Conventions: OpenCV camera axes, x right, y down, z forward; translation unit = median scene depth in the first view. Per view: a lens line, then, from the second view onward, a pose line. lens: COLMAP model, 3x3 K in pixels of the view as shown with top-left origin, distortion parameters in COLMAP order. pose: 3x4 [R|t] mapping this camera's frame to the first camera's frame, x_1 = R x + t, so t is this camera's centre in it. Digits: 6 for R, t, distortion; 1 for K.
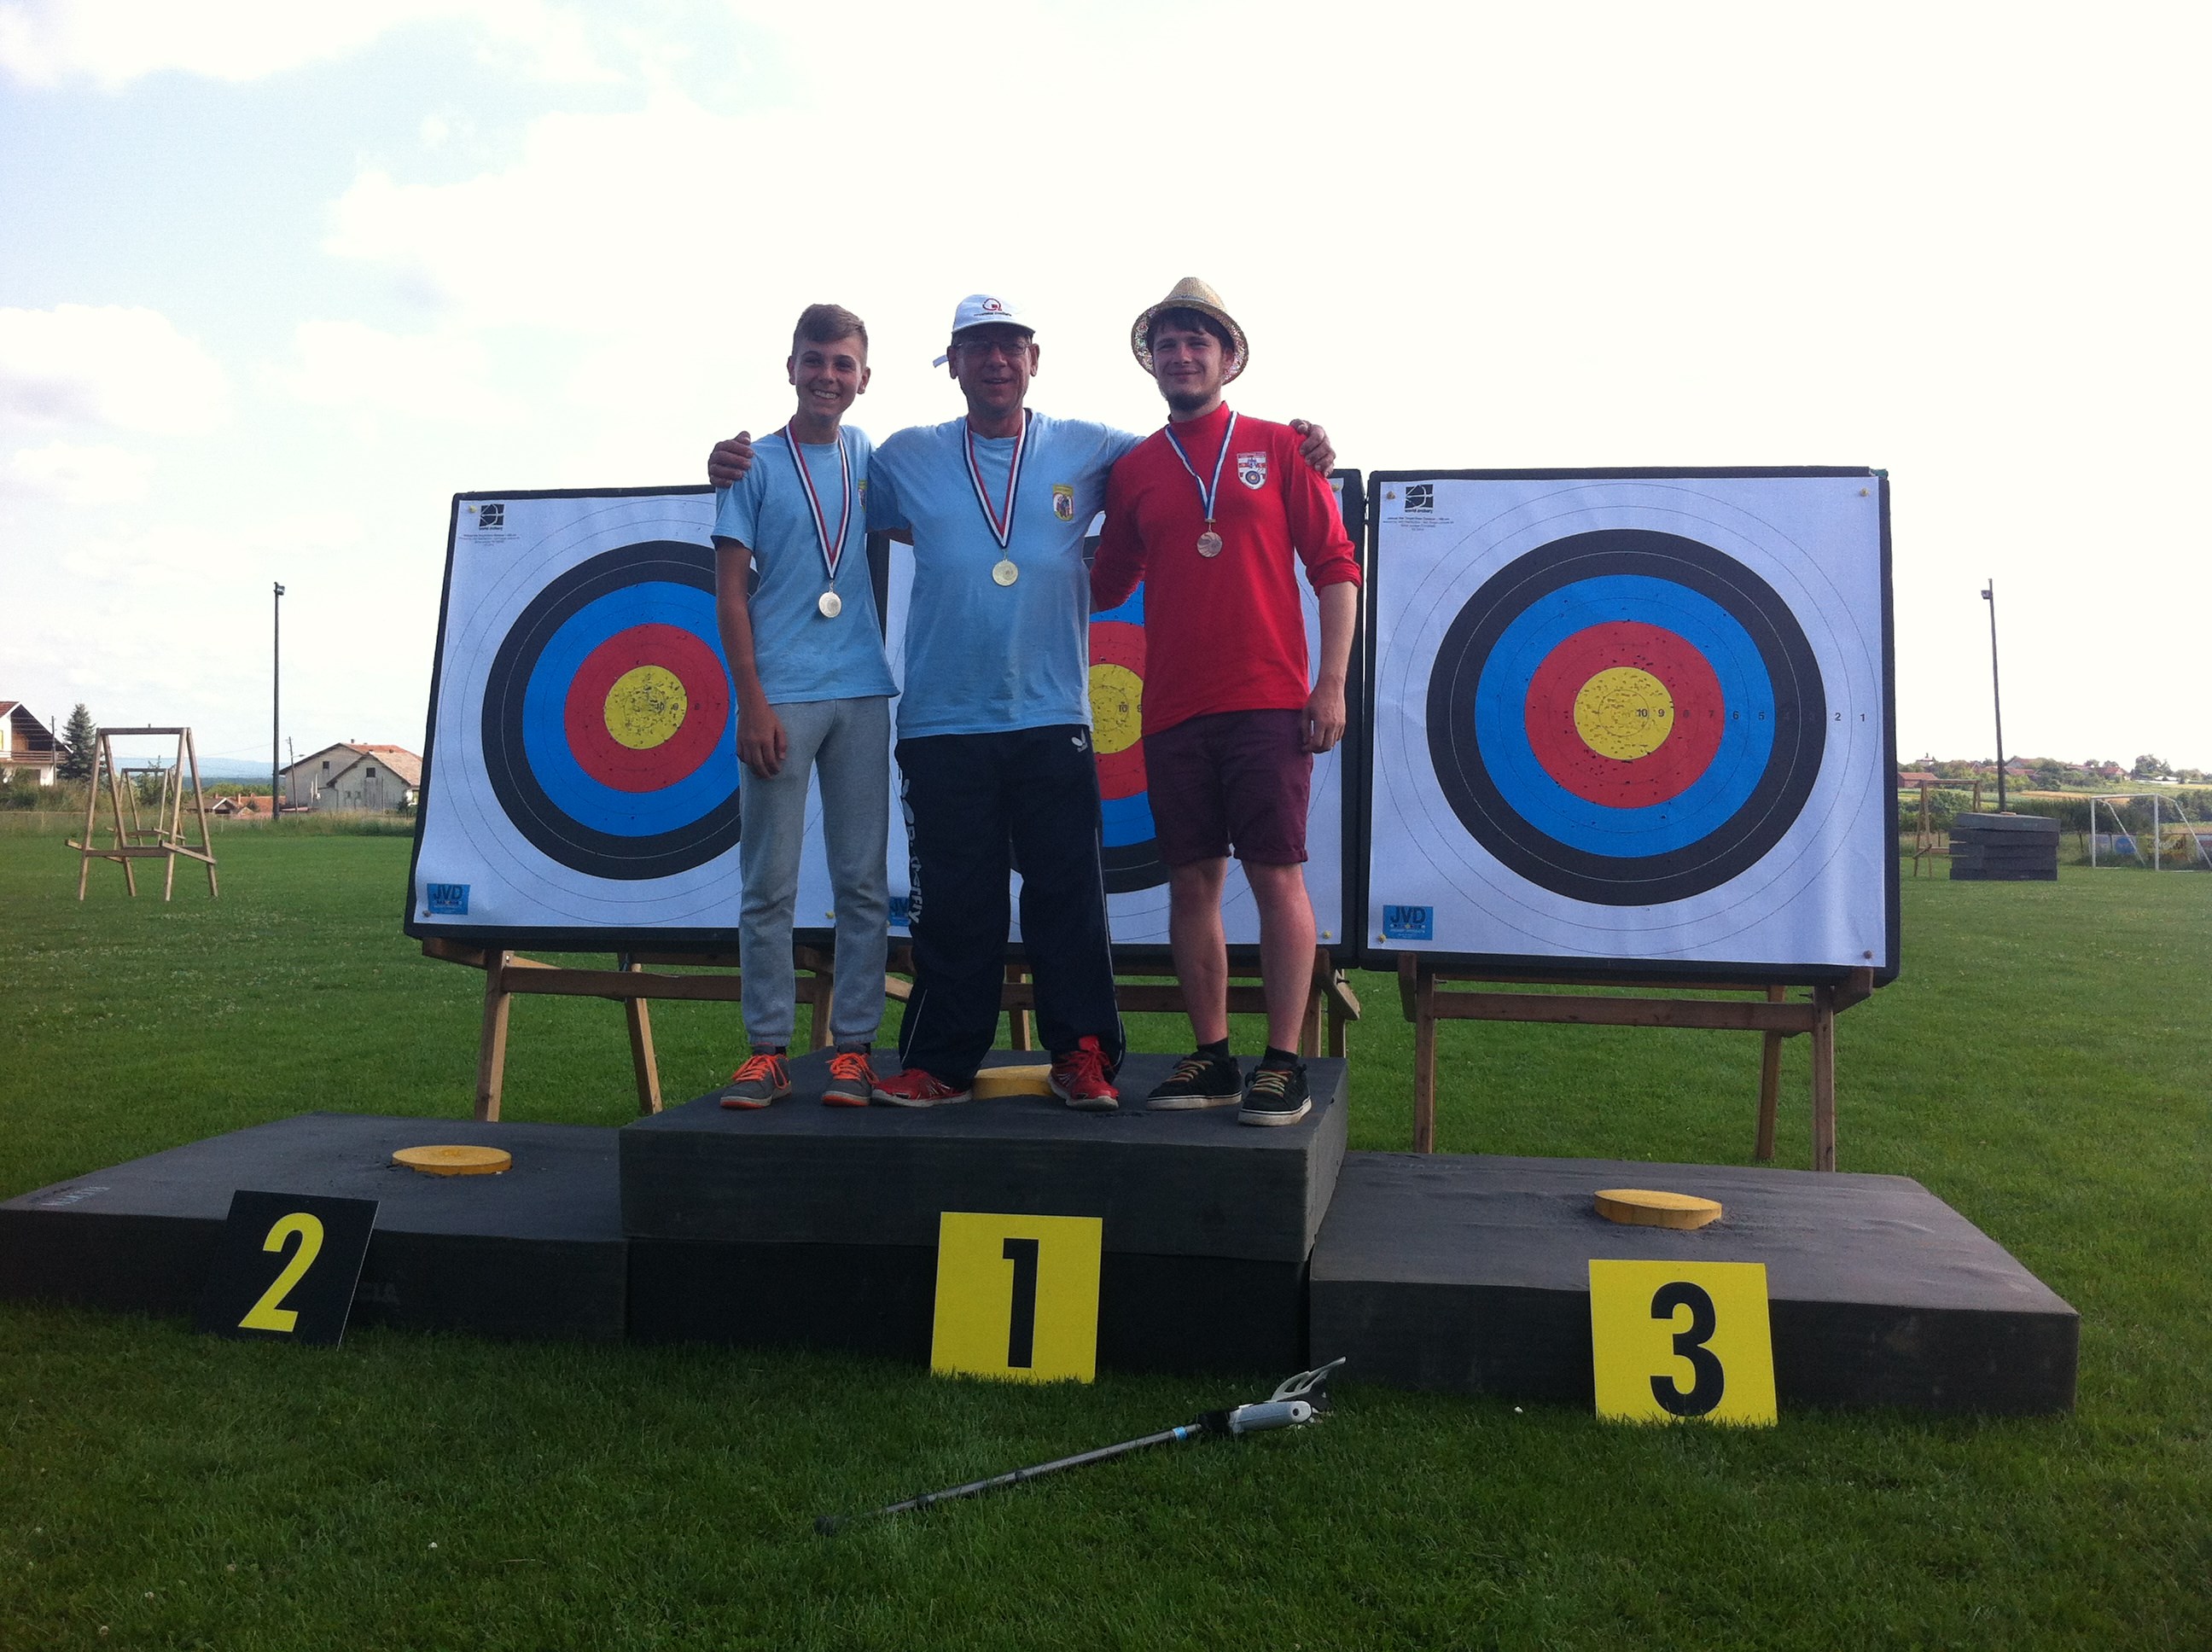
lens RADIAL K [[2270.1, 0, 1037.0], [0, 2270.1, 798.2], [0, 0, 1]] dist [0.058000, -0.245742]
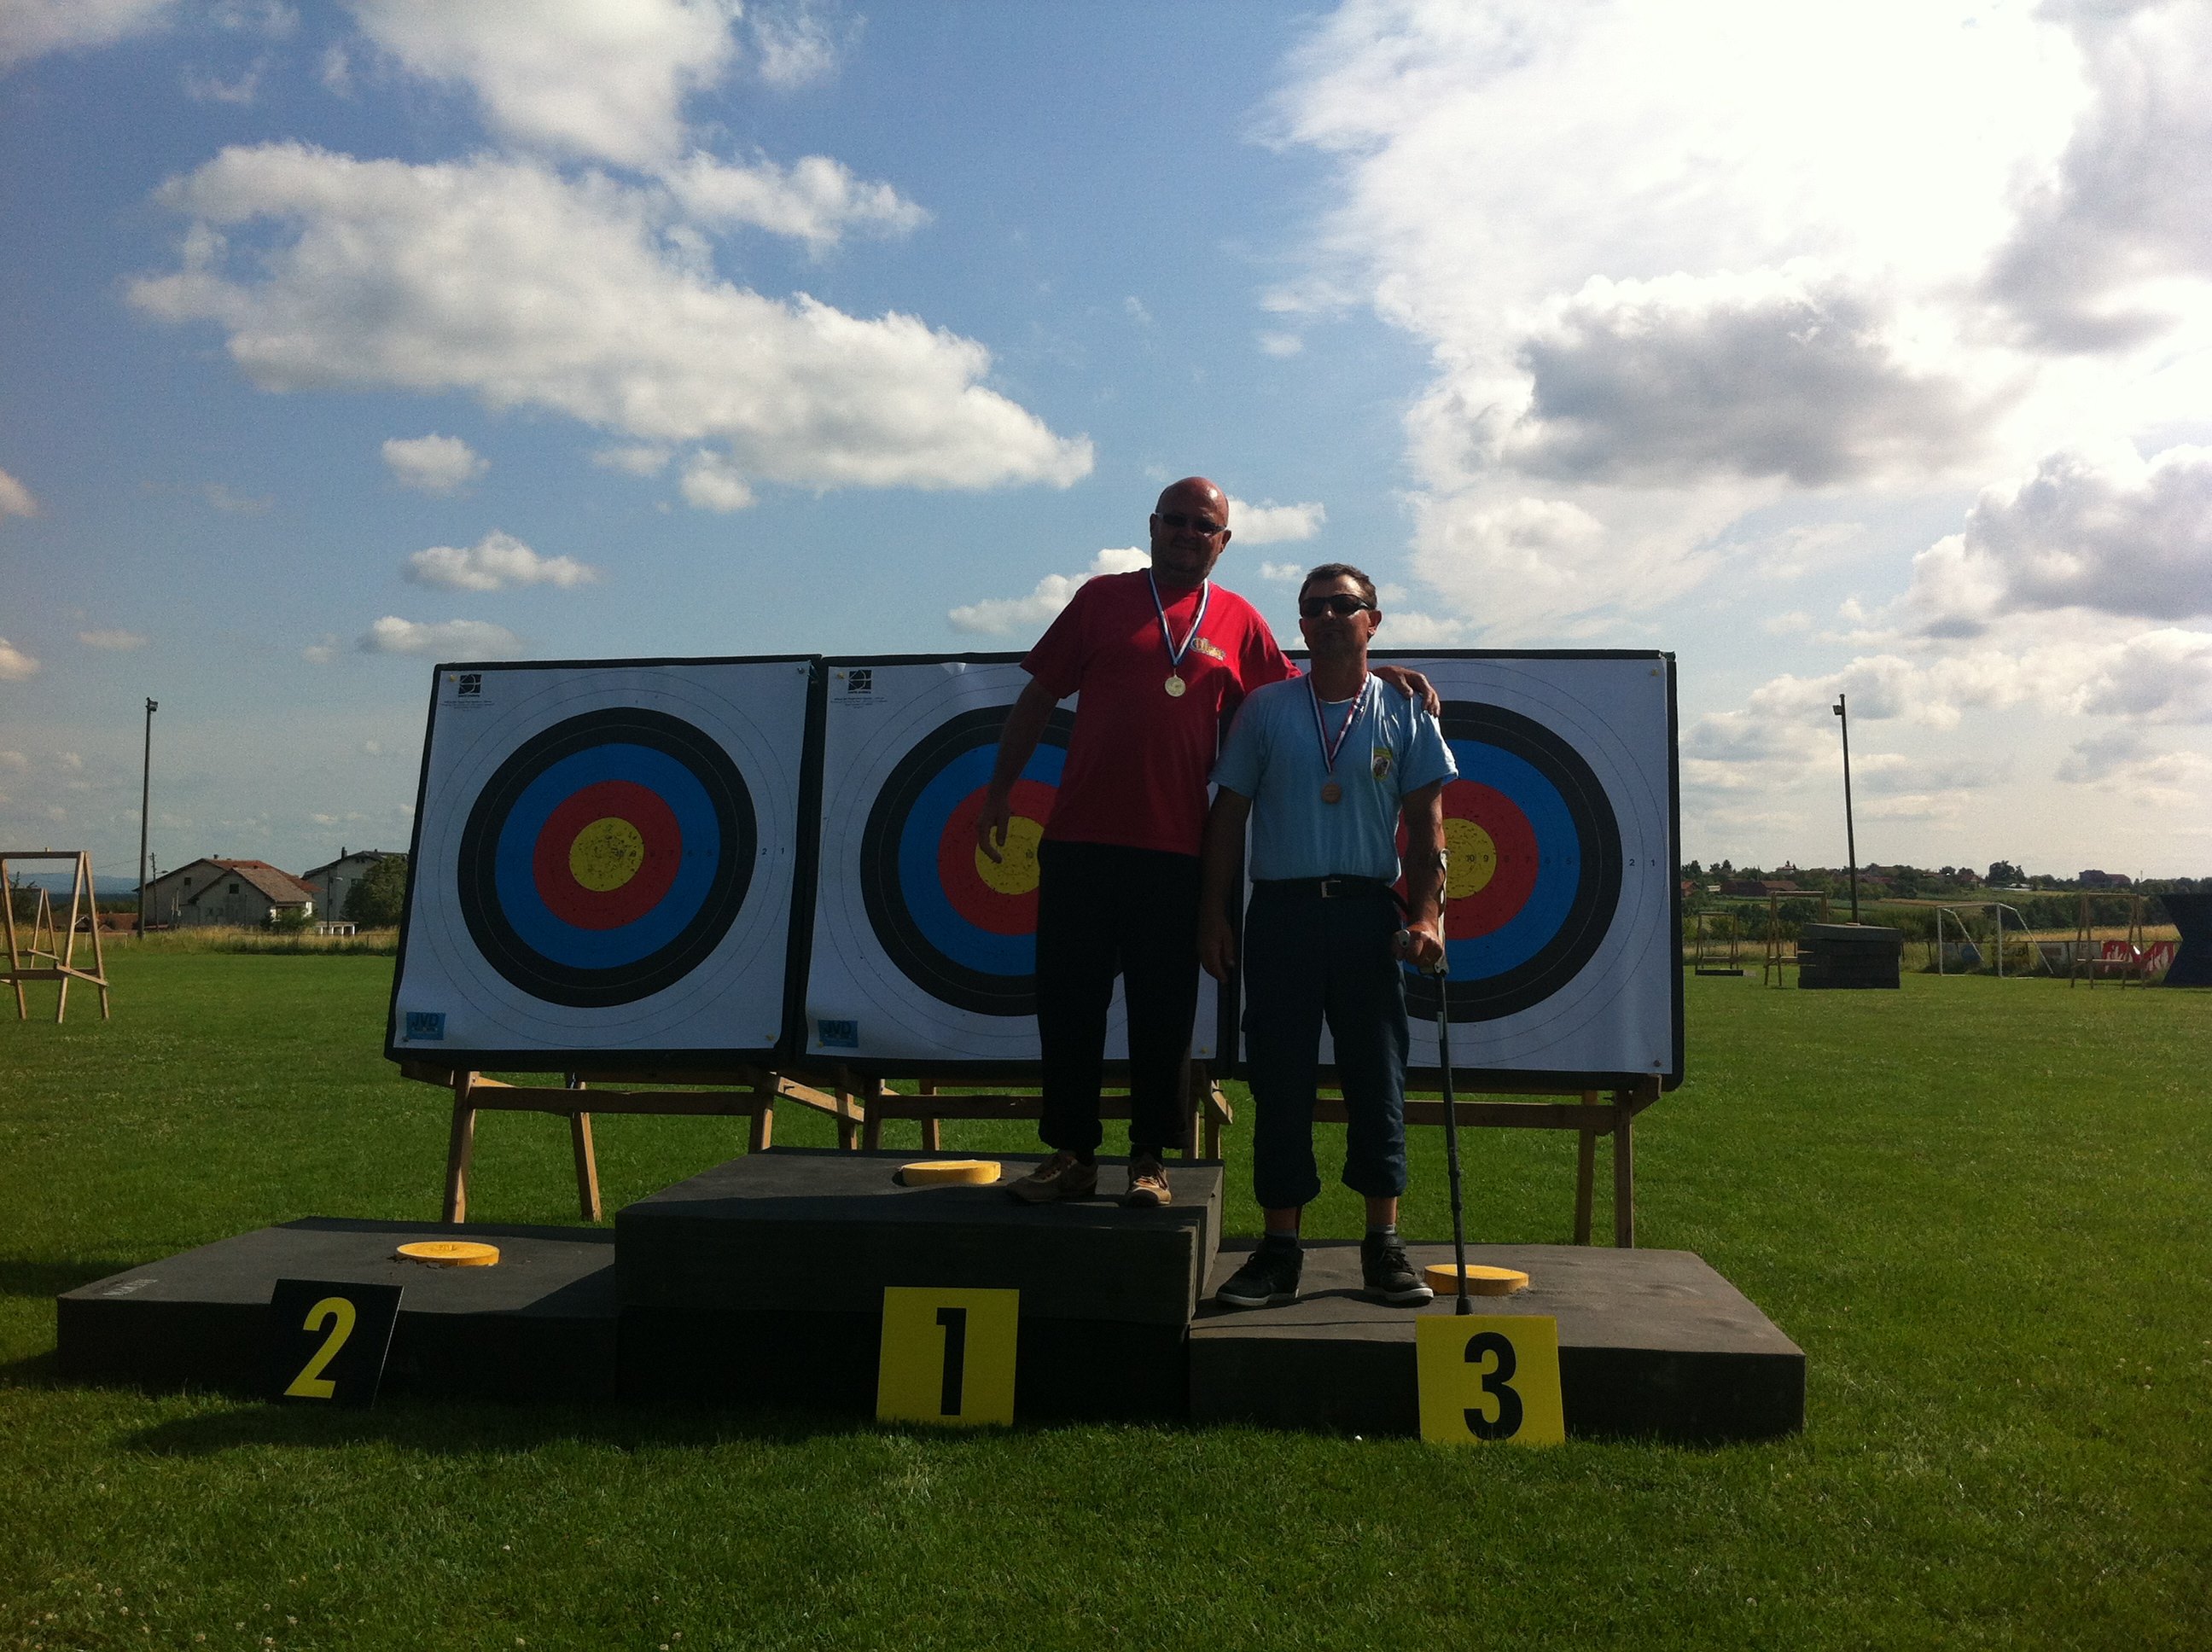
lens RADIAL K [[2442.6, 0, 1107.9], [0, 2442.6, 784.5], [0, 0, 1]] dist [0.104625, -0.452802]
pose [[0.996190, 0.000762, 0.087205, -0.029720], [0.003195, 0.998972, -0.045225, -0.018646], [-0.087150, 0.045331, 0.995163, -0.244022]]
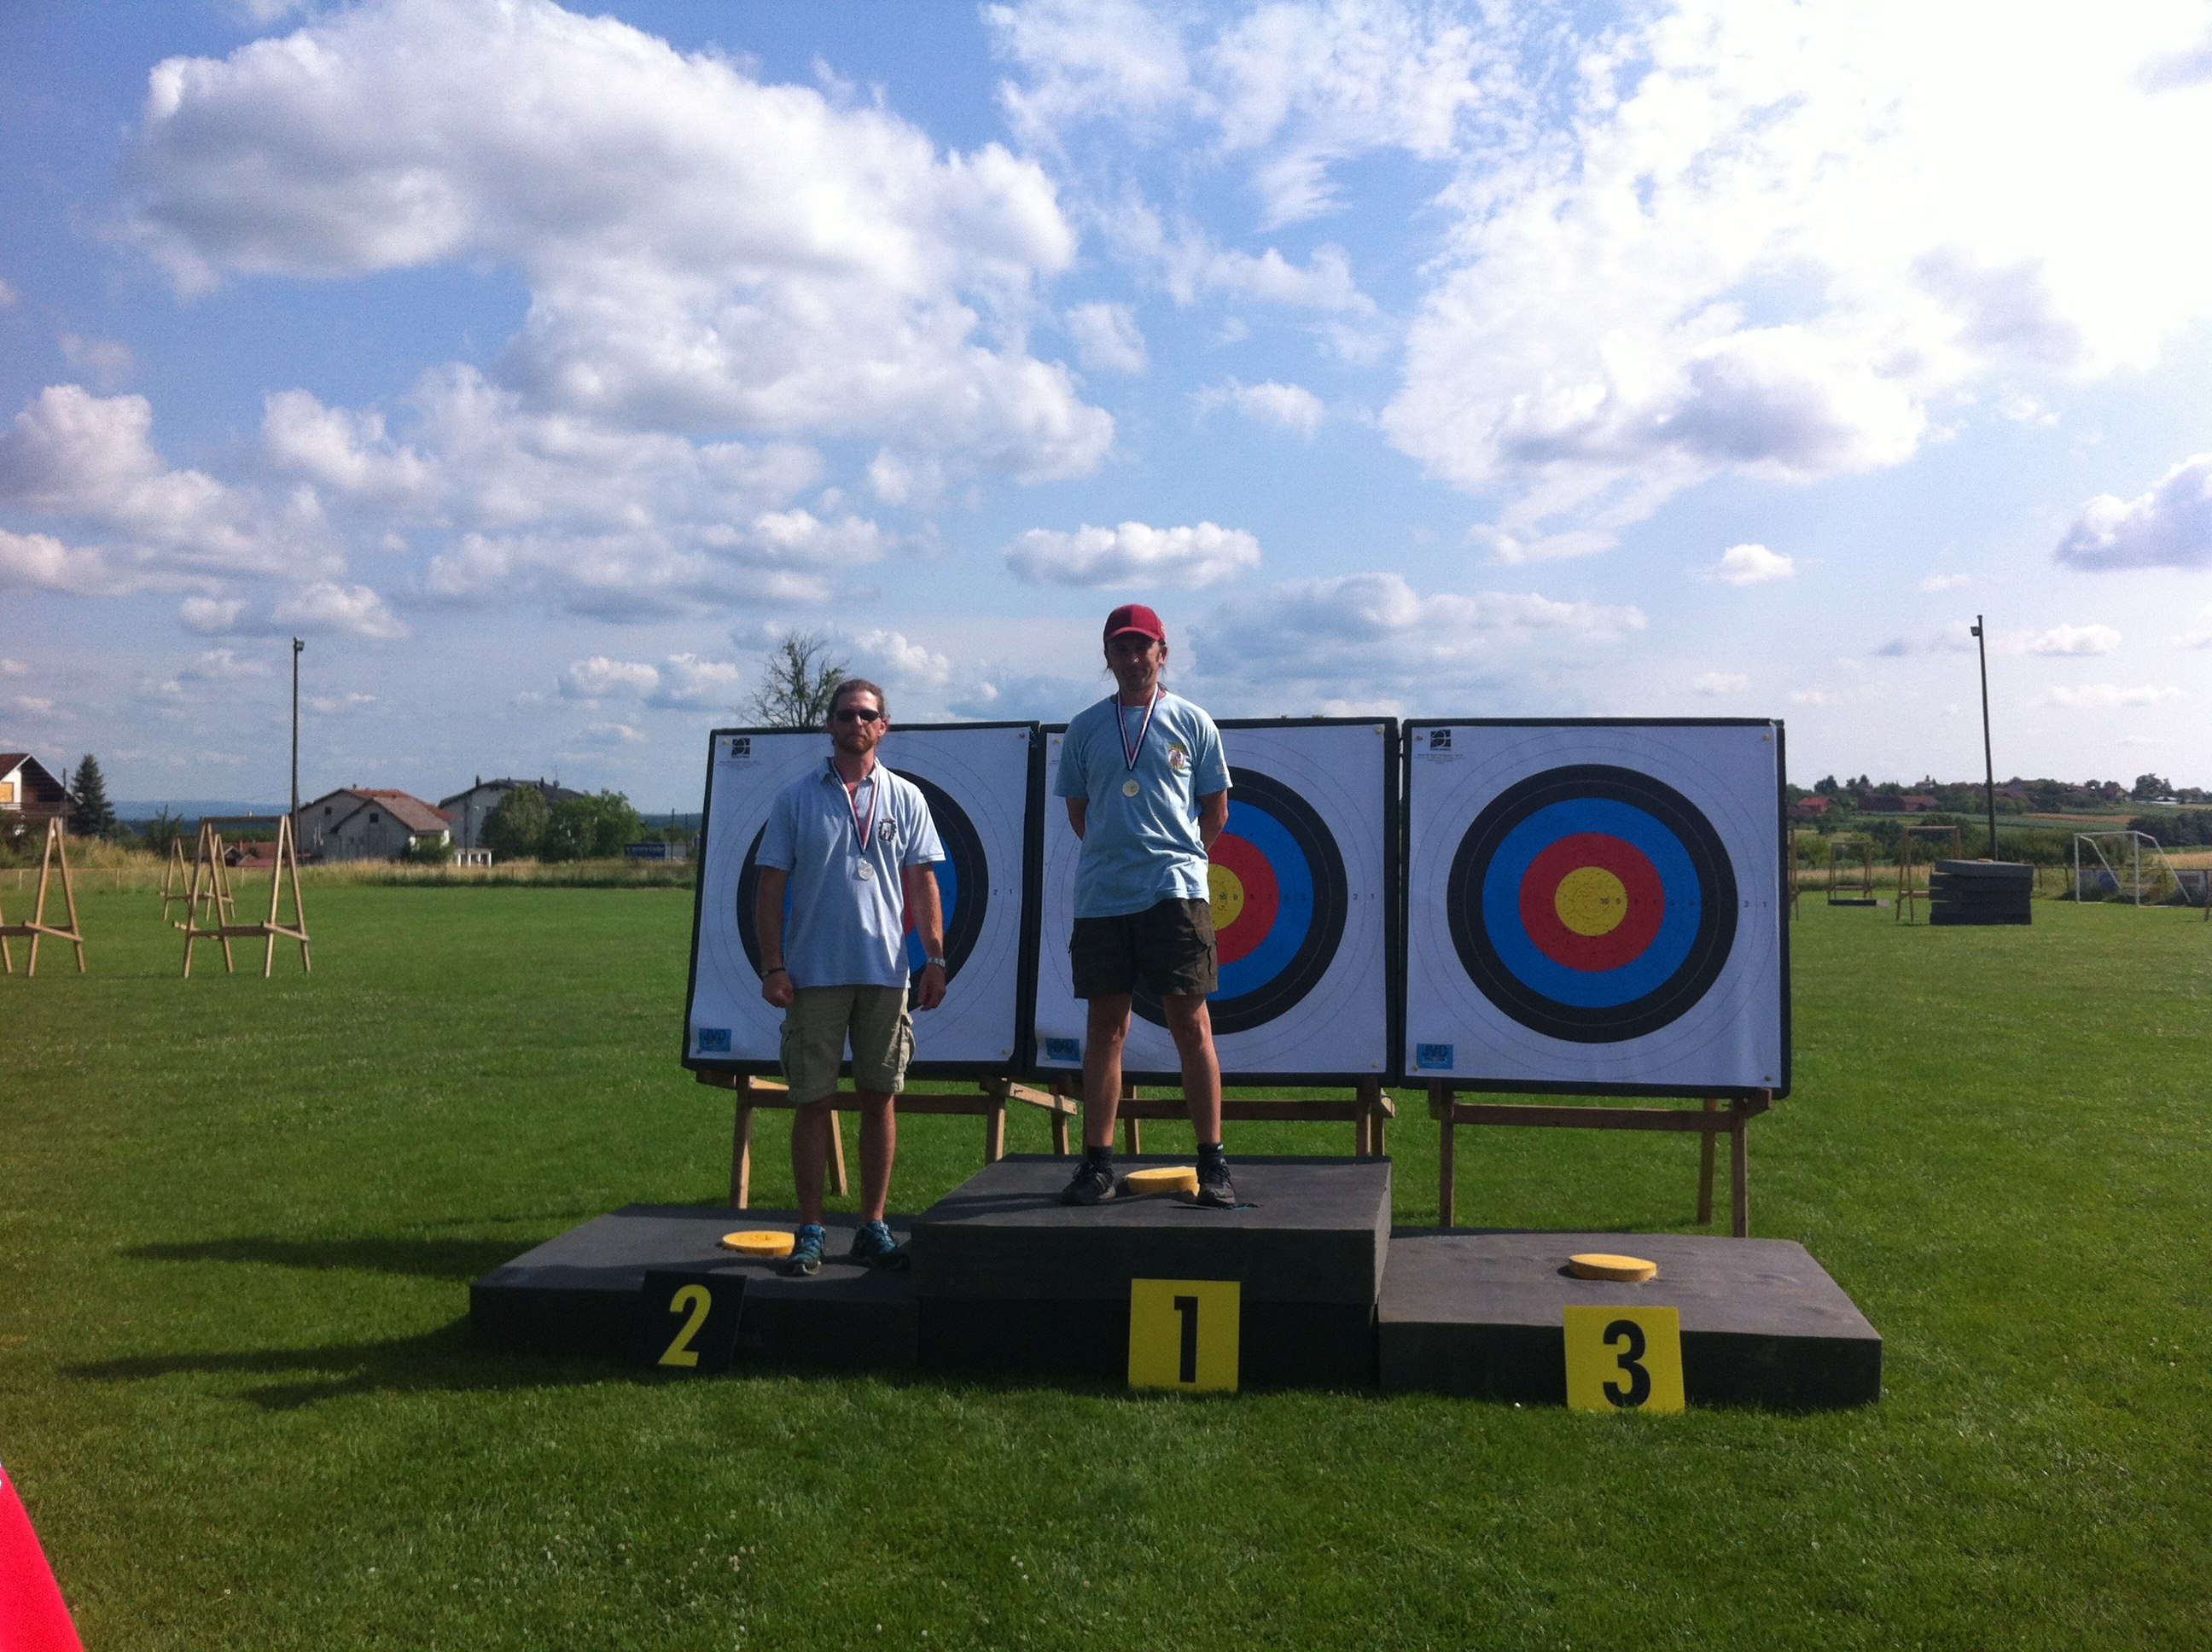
lens RADIAL K [[2717.2, 0, 1055.5], [0, 2717.2, 743.5], [0, 0, 1]] dist [0.136138, -0.627101]
pose [[0.999176, -0.005531, 0.040201, -0.127840], [0.005425, 0.999982, 0.002749, -0.137337], [-0.040216, -0.002529, 0.999188, -0.619277]]
